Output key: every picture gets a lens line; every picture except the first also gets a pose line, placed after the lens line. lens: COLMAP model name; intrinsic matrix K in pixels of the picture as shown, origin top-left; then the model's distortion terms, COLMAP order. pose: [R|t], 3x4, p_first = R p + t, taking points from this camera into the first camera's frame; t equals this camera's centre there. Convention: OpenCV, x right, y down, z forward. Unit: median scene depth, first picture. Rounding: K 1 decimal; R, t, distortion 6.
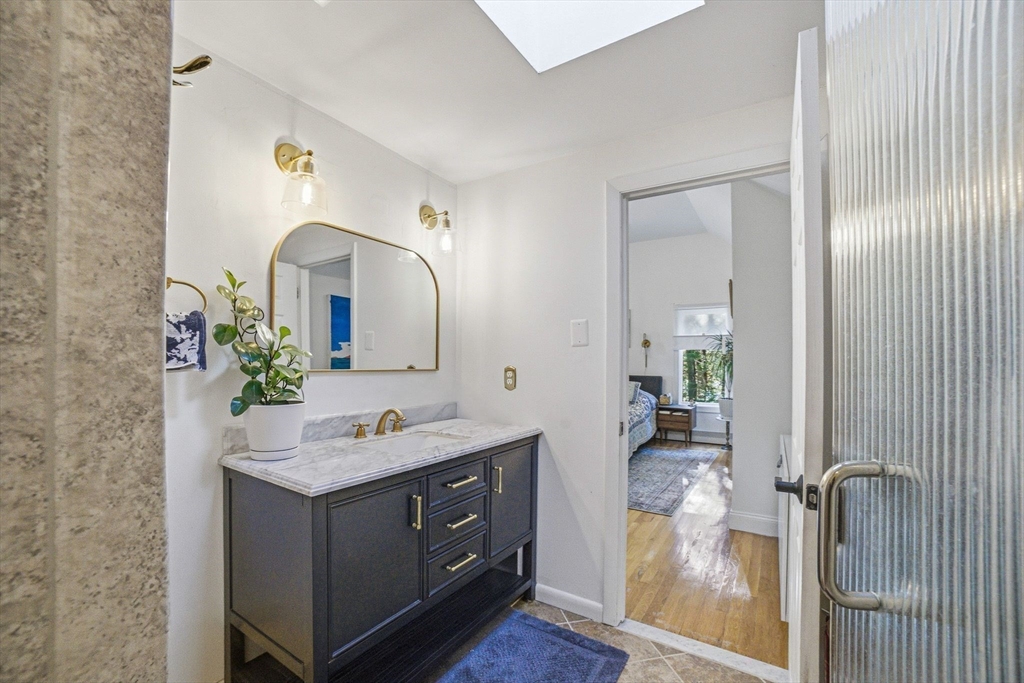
lens RADIAL K [[420.6, 0, 511.5], [0, 420.6, 357.7], [0, 0, 1]] dist [0.000161, 0.000014]
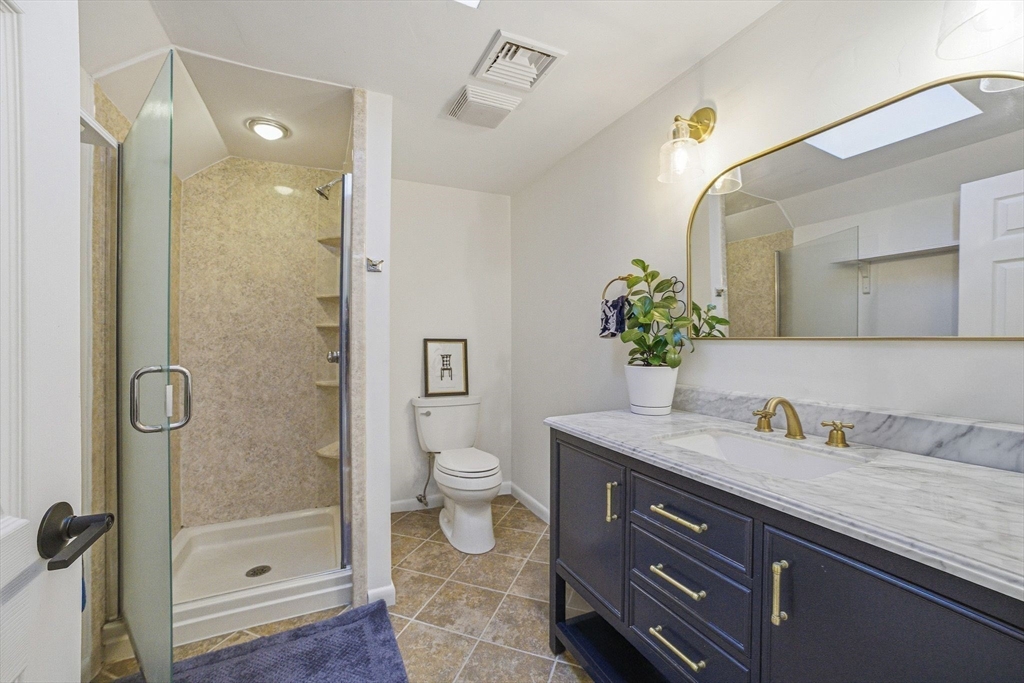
lens RADIAL K [[409.4, 0, 510.9], [0, 409.4, 347.2], [0, 0, 1]] dist [0.000313, 0.000028]
pose [[-0.535500, -0.003172, -0.844530, 0.512729], [-0.004845, 0.999988, -0.000684, 0.054794], [0.844522, 0.003726, -0.535509, 1.120787]]
